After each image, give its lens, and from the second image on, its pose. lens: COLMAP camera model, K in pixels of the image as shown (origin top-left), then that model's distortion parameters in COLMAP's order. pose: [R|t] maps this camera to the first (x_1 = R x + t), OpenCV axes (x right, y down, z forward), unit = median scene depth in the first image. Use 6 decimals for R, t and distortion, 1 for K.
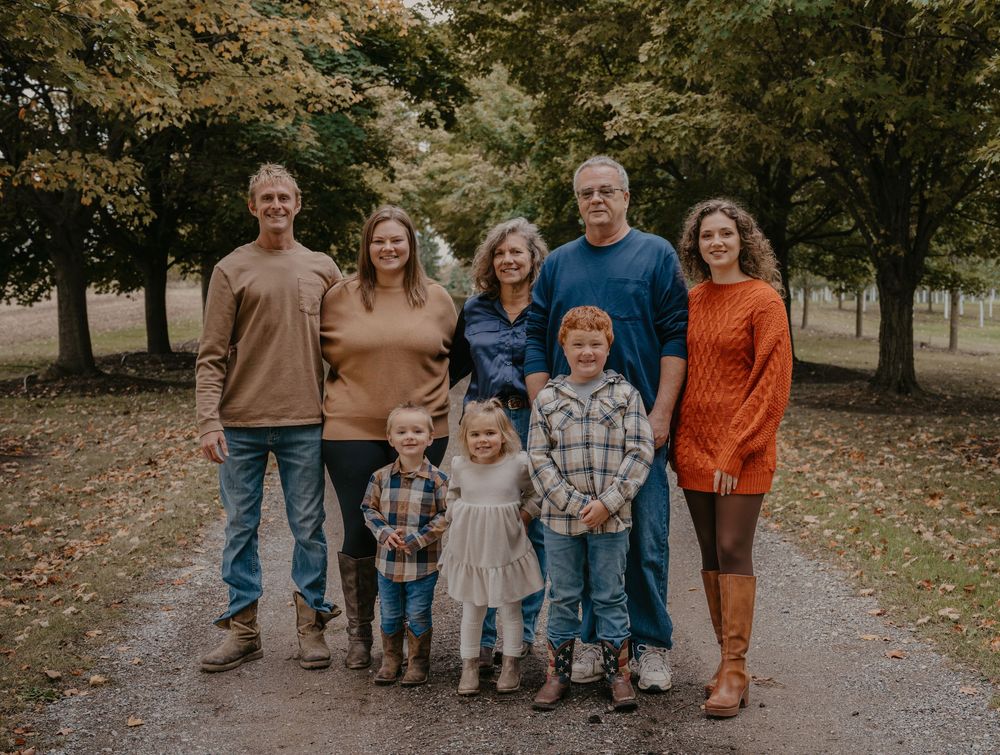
lens RADIAL K [[1477.5, 0, 538.4], [0, 1477.5, 368.7], [0, 0, 1]] dist [0.005018, 0.000000]
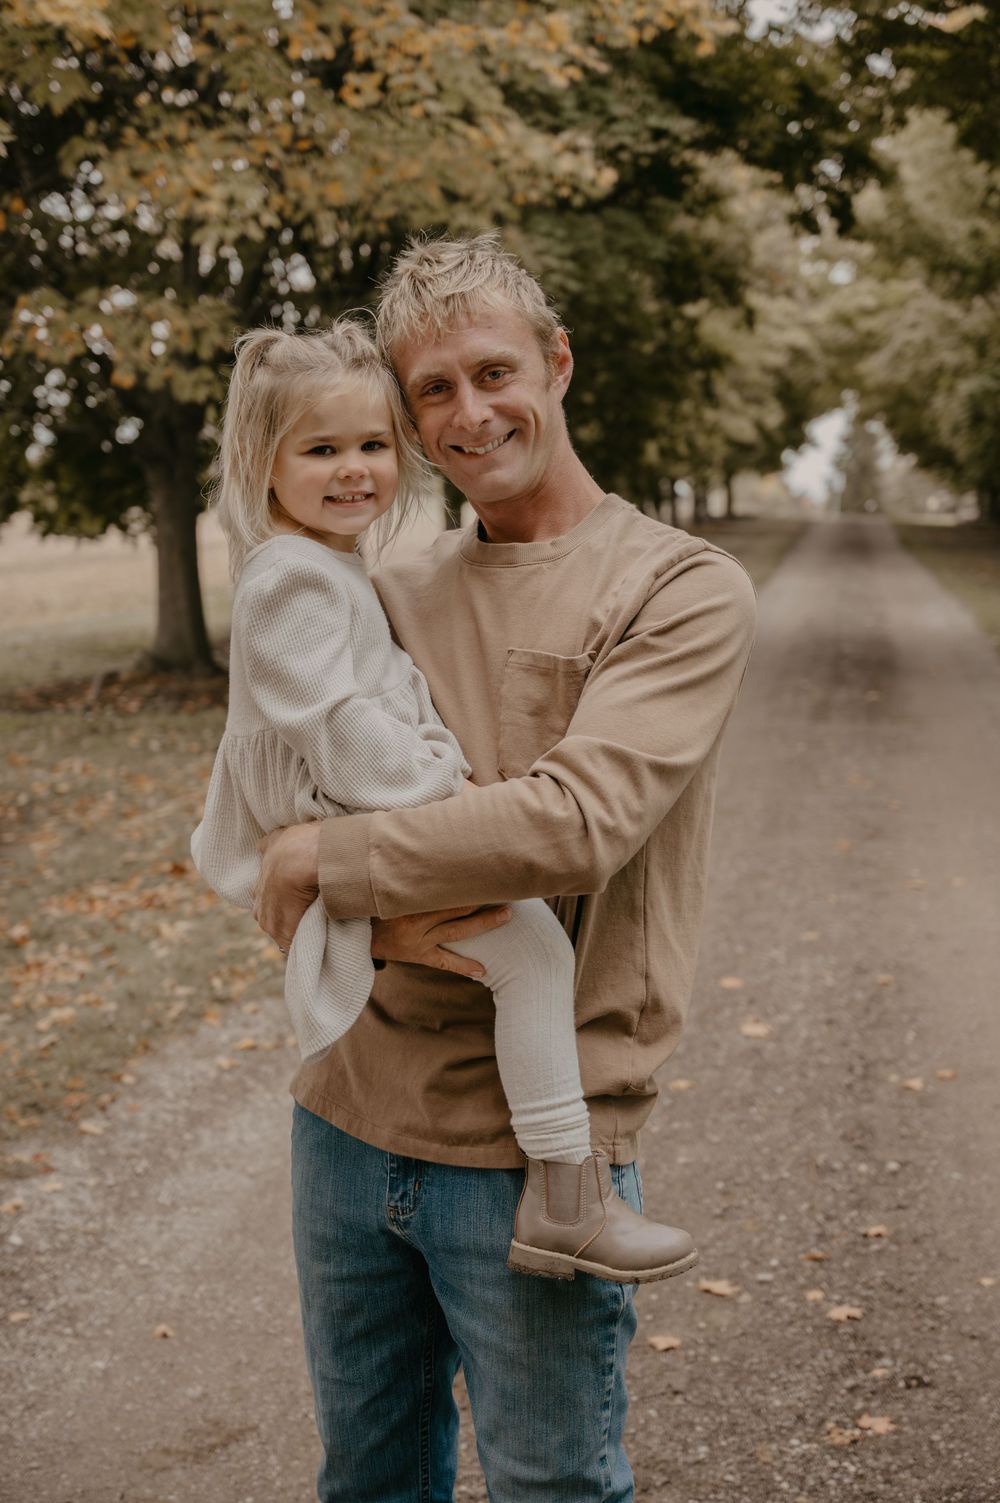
lens RADIAL K [[2162.7, 0, 506.1], [0, 2162.7, 713.8], [0, 0, 1]] dist [0.012124, 0.000000]
pose [[0.966365, 0.022270, -0.256210, 0.038768], [-0.009859, 0.998719, 0.049625, -0.024391], [0.256987, -0.045430, 0.965347, 0.200379]]
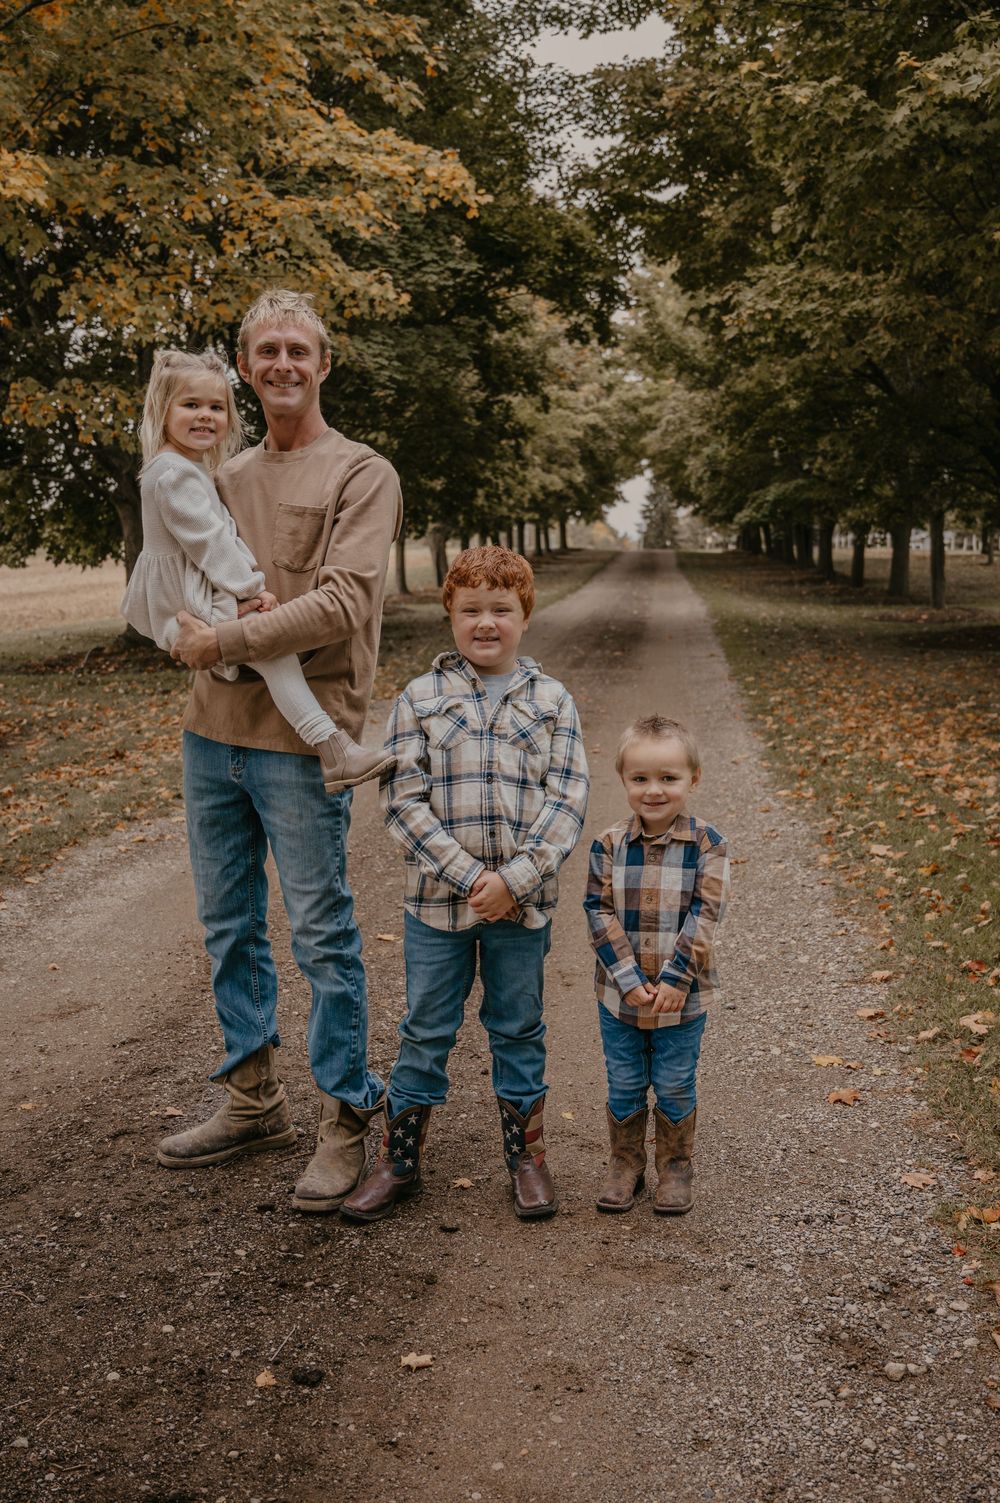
lens RADIAL K [[1588.5, 0, 534.3], [0, 1588.5, 760.8], [0, 0, 1]] dist [-0.012291, 0.000000]
pose [[0.979439, 0.007208, -0.201611, 0.102643], [0.008980, 0.996813, 0.079263, -0.001230], [0.201540, -0.079444, 0.976253, 0.136543]]
